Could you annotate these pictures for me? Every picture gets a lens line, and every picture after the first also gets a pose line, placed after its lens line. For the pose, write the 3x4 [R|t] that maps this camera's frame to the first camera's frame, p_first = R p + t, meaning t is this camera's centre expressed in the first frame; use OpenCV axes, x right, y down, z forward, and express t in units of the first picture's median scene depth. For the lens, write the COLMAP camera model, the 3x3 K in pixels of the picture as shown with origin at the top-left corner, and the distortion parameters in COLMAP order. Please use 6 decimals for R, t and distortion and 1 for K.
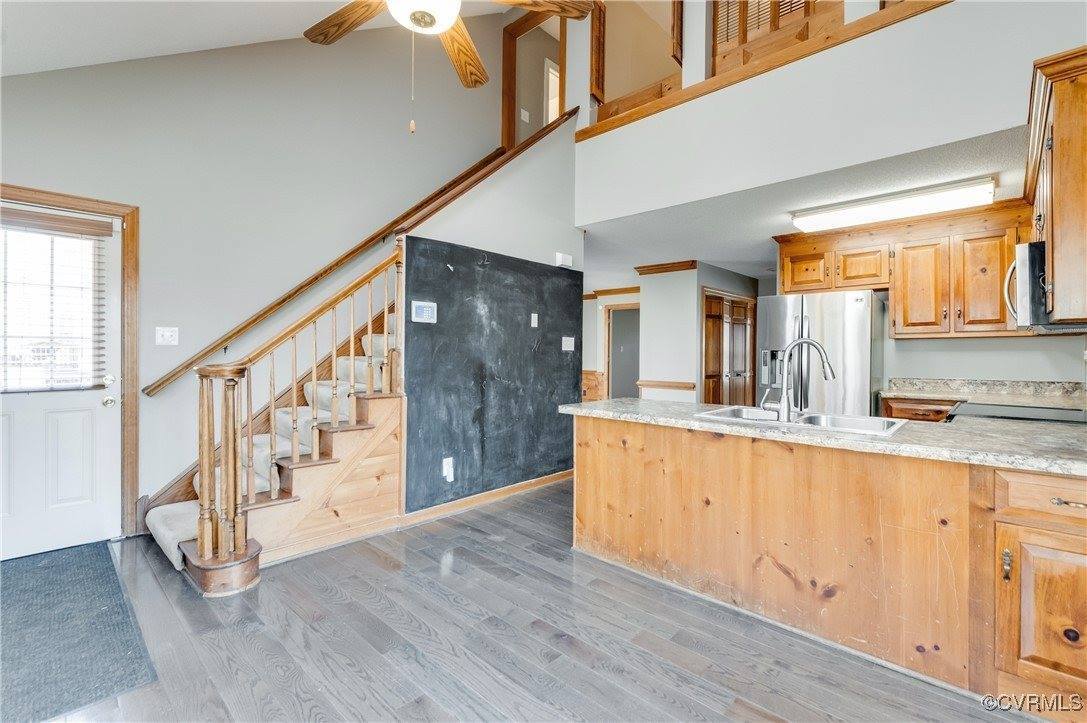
lens RADIAL K [[521.9, 0, 518.8], [0, 521.9, 352.5], [0, 0, 1]] dist [-0.002242, -0.001292]
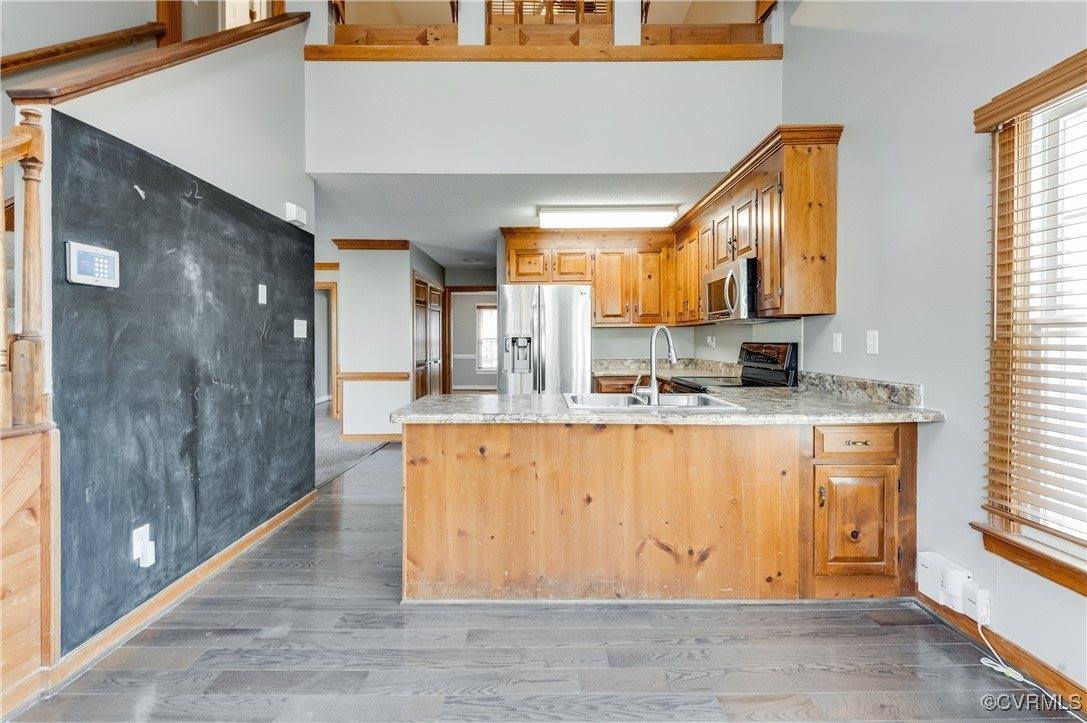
lens RADIAL K [[511.6, 0, 562.2], [0, 511.6, 348.3], [0, 0, 1]] dist [-0.000149, -0.001309]
pose [[0.680356, -0.017437, 0.732674, -0.232554], [0.006243, 0.999819, 0.017998, -0.000033], [-0.732855, -0.007671, 0.680342, 0.288948]]
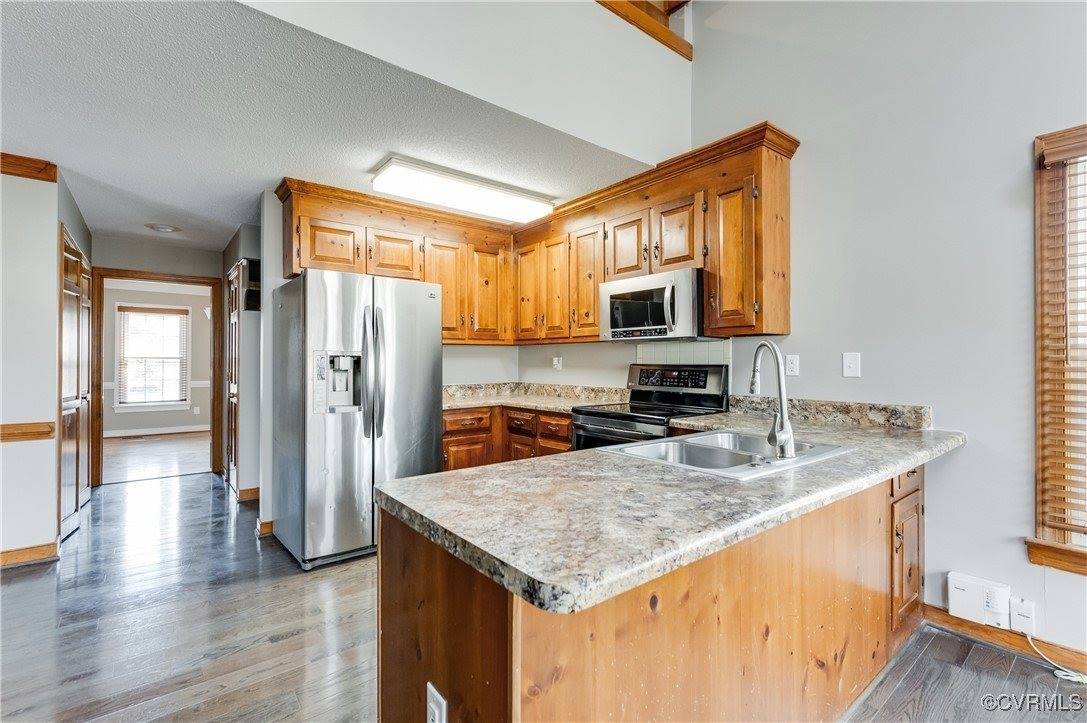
lens RADIAL K [[493.7, 0, 557.1], [0, 493.7, 360.7], [0, 0, 1]] dist [0.001404, 0.000048]
pose [[0.077808, -0.002355, 0.996966, -0.120003], [-0.001059, 0.999996, 0.002445, 0.000666], [-0.996968, -0.001246, 0.077806, 0.820208]]
